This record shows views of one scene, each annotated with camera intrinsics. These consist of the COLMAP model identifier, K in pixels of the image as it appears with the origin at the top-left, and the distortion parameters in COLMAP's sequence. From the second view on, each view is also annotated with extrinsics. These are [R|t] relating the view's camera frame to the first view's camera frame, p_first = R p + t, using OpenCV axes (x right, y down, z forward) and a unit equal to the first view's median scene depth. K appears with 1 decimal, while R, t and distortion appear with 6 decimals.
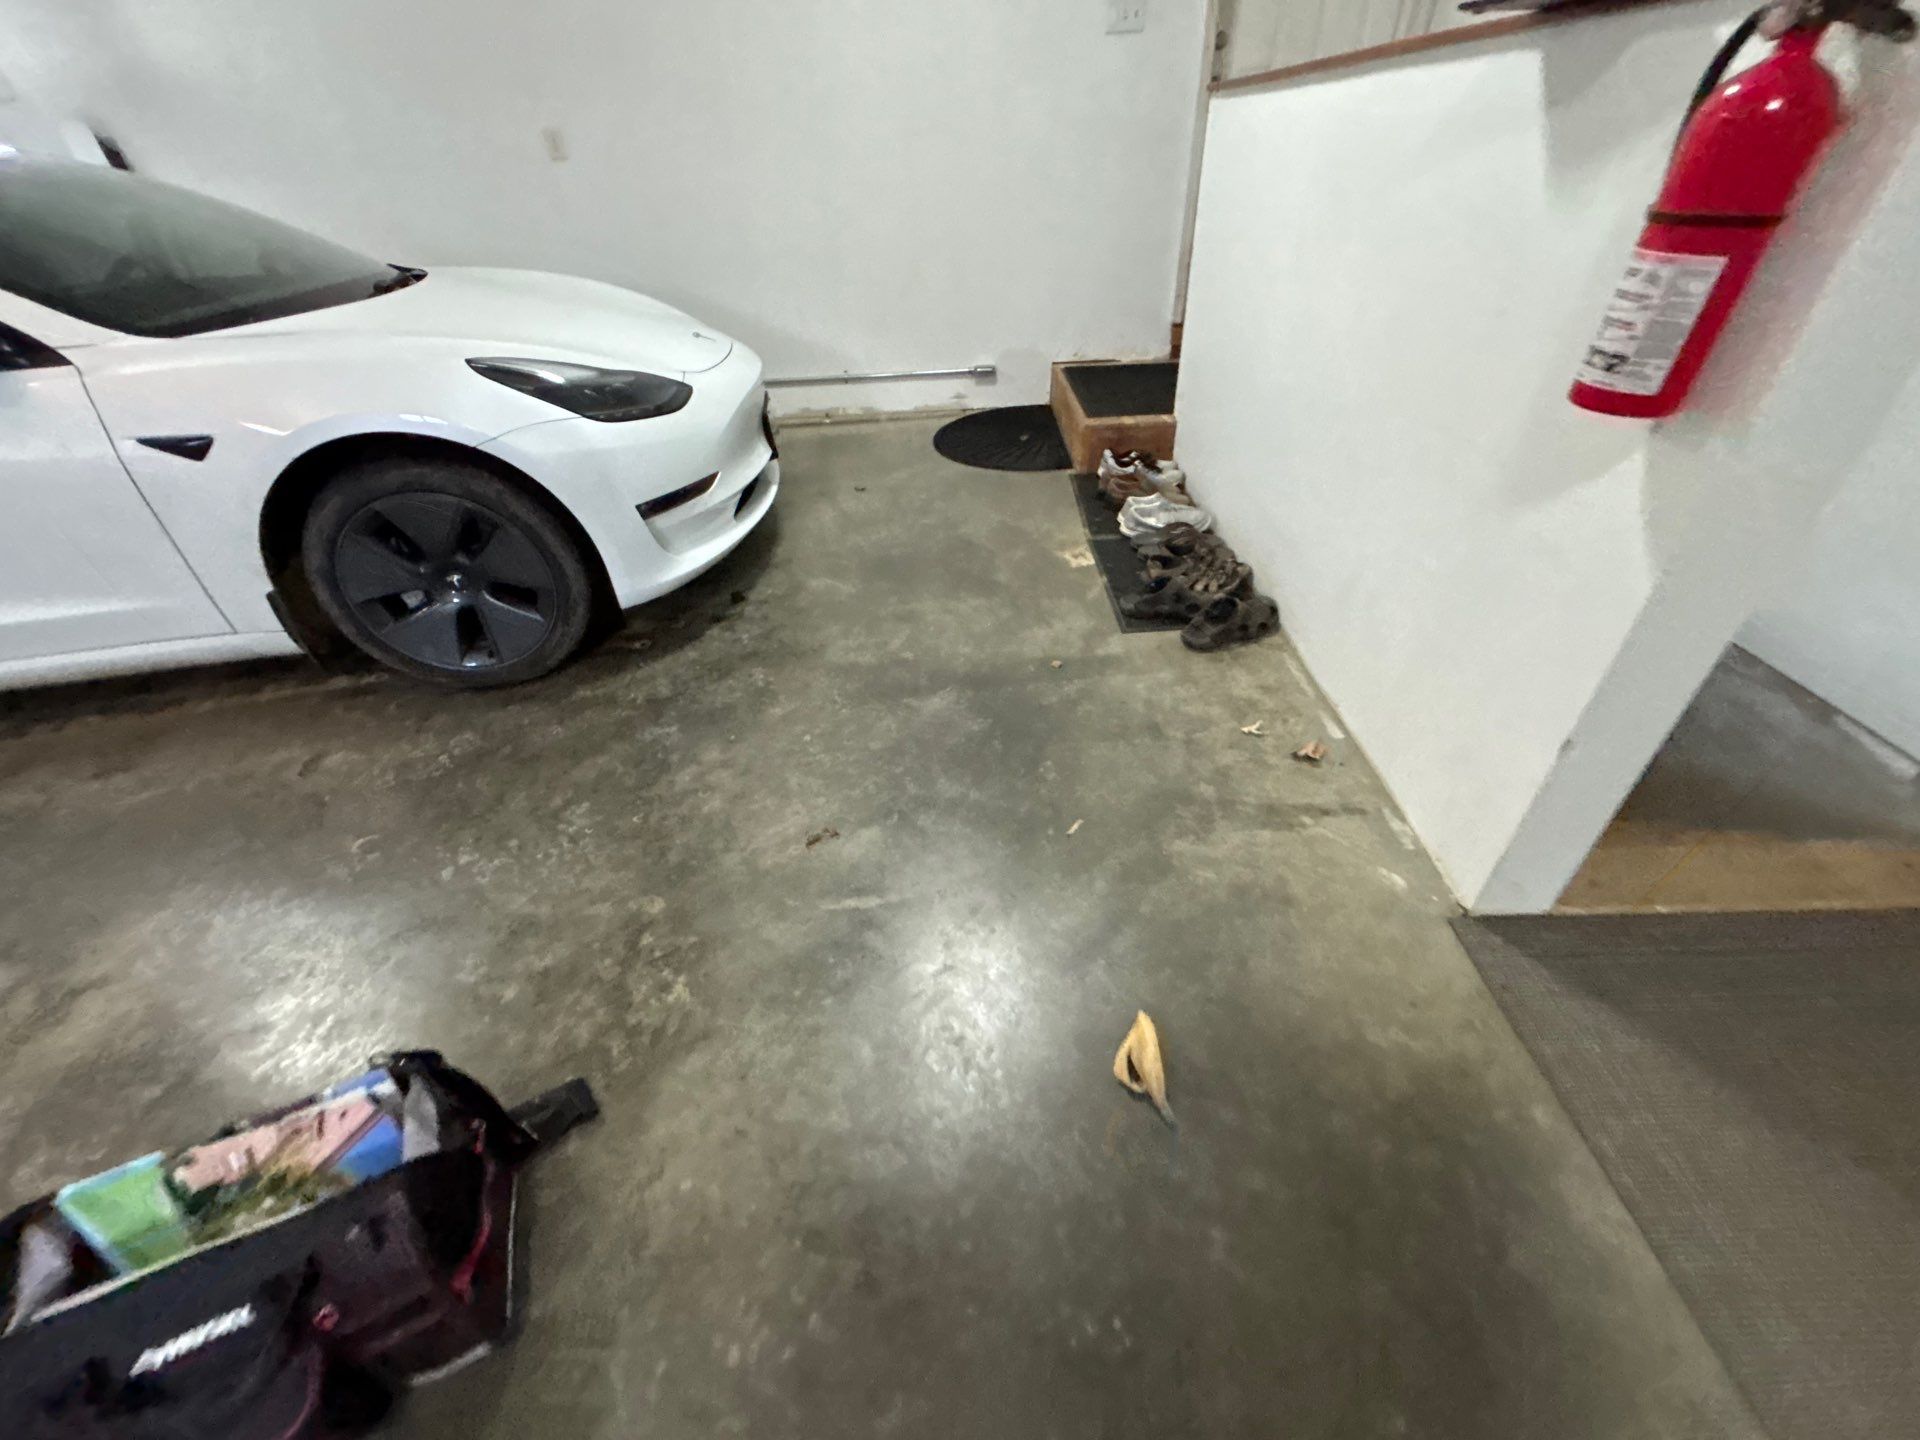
lens RADIAL K [[766.6, 0, 959.1], [0, 766.6, 719.9], [0, 0, 1]] dist [-0.002666, 0.000399]
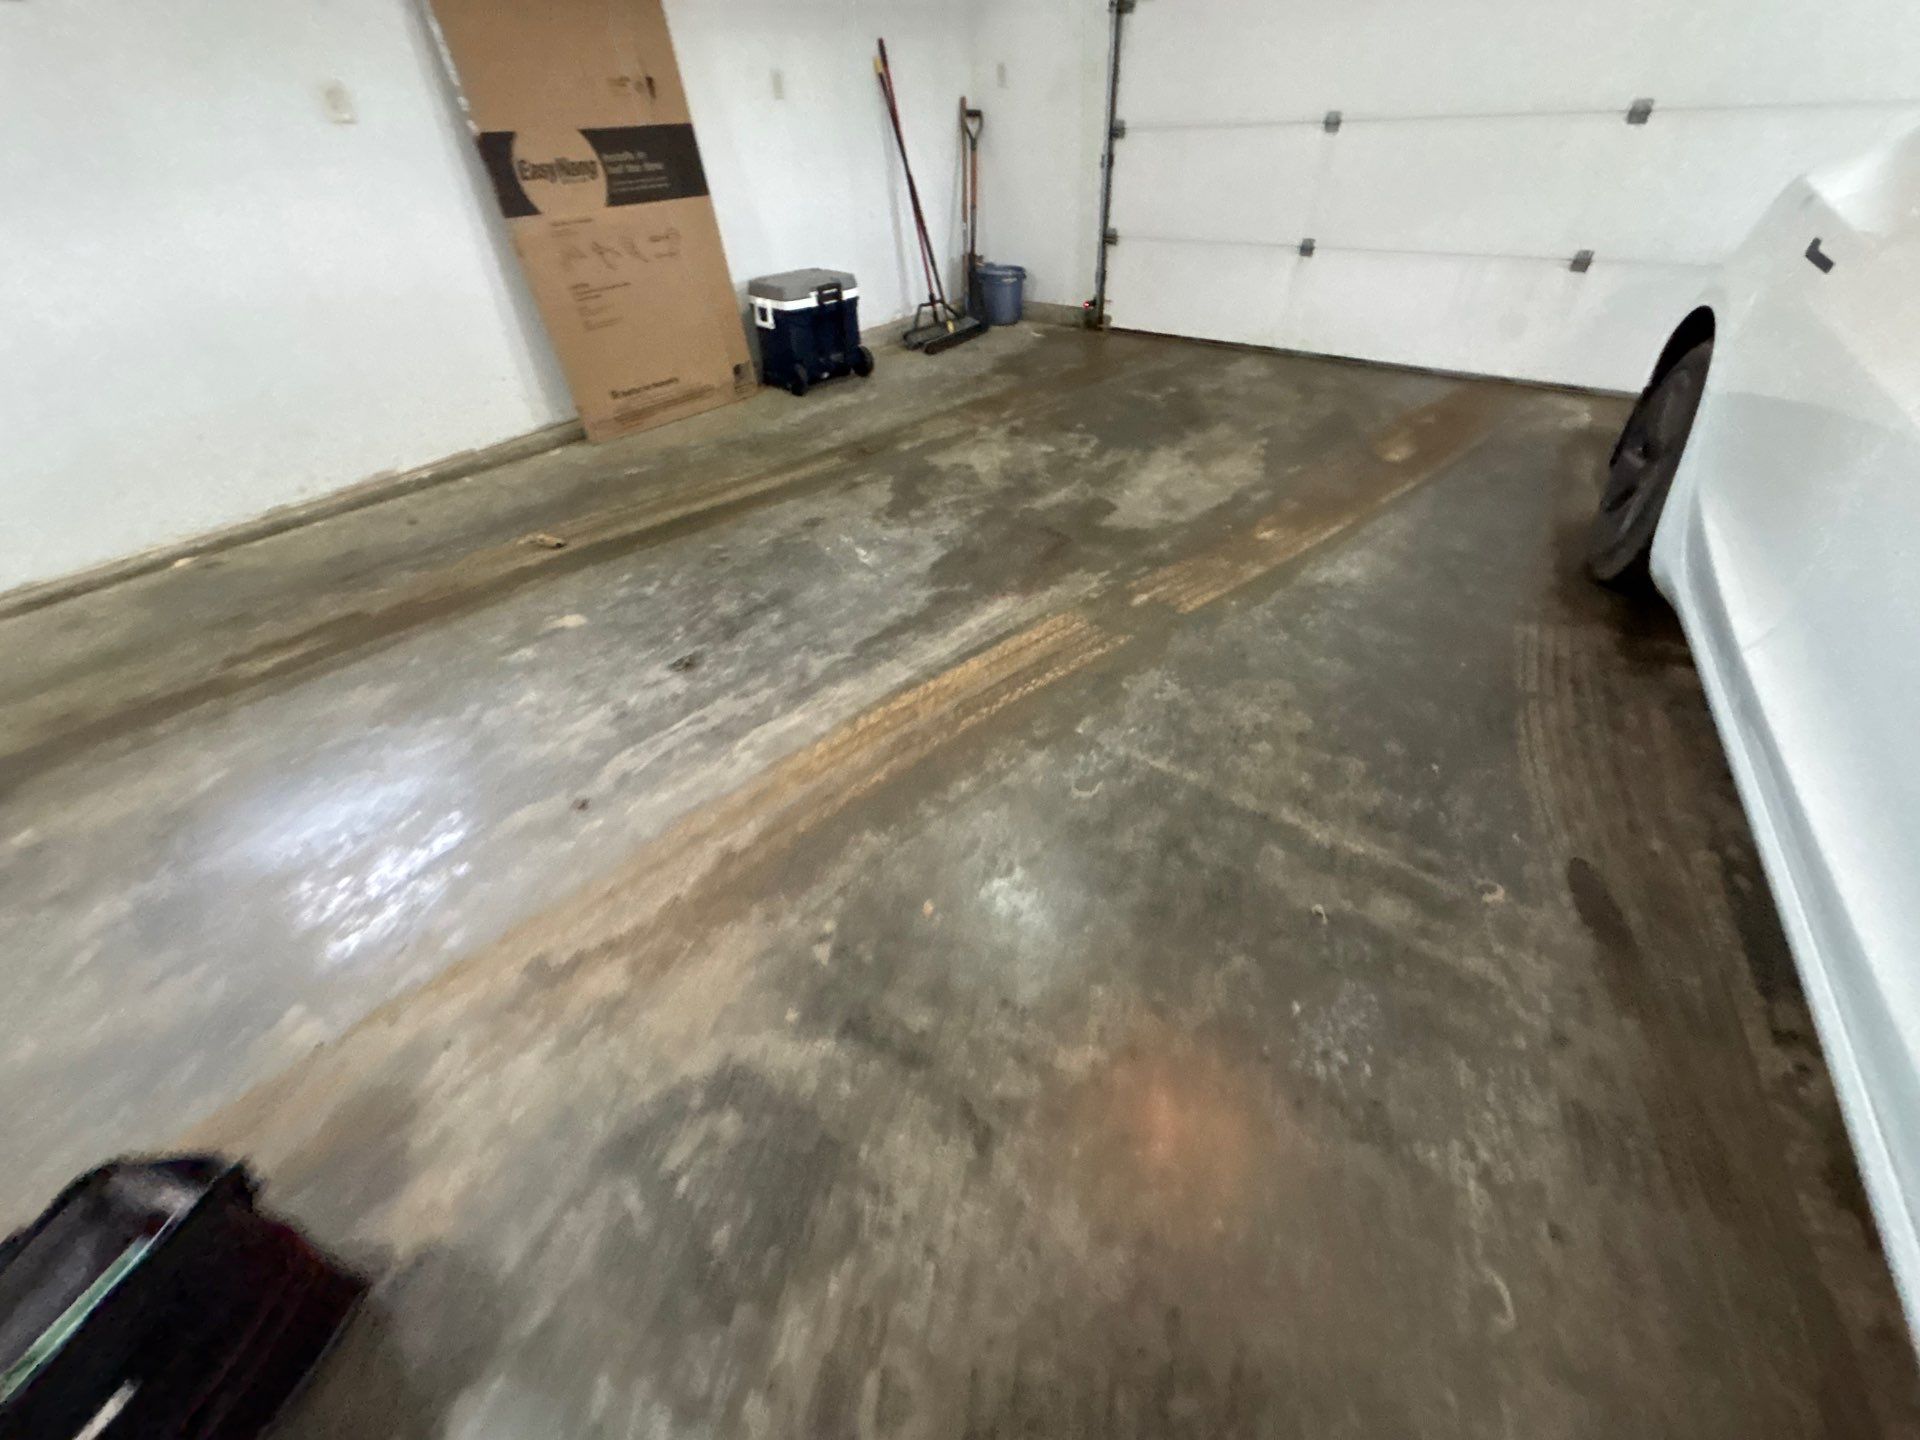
lens RADIAL K [[766.6, 0, 962.2], [0, 766.6, 714.3], [0, 0, 1]] dist [-0.002666, 0.000399]
pose [[-0.638169, 0.538381, -0.550351, -0.681257], [-0.396263, 0.383191, 0.834350, -0.326078], [0.660088, 0.750540, -0.031200, 0.490784]]
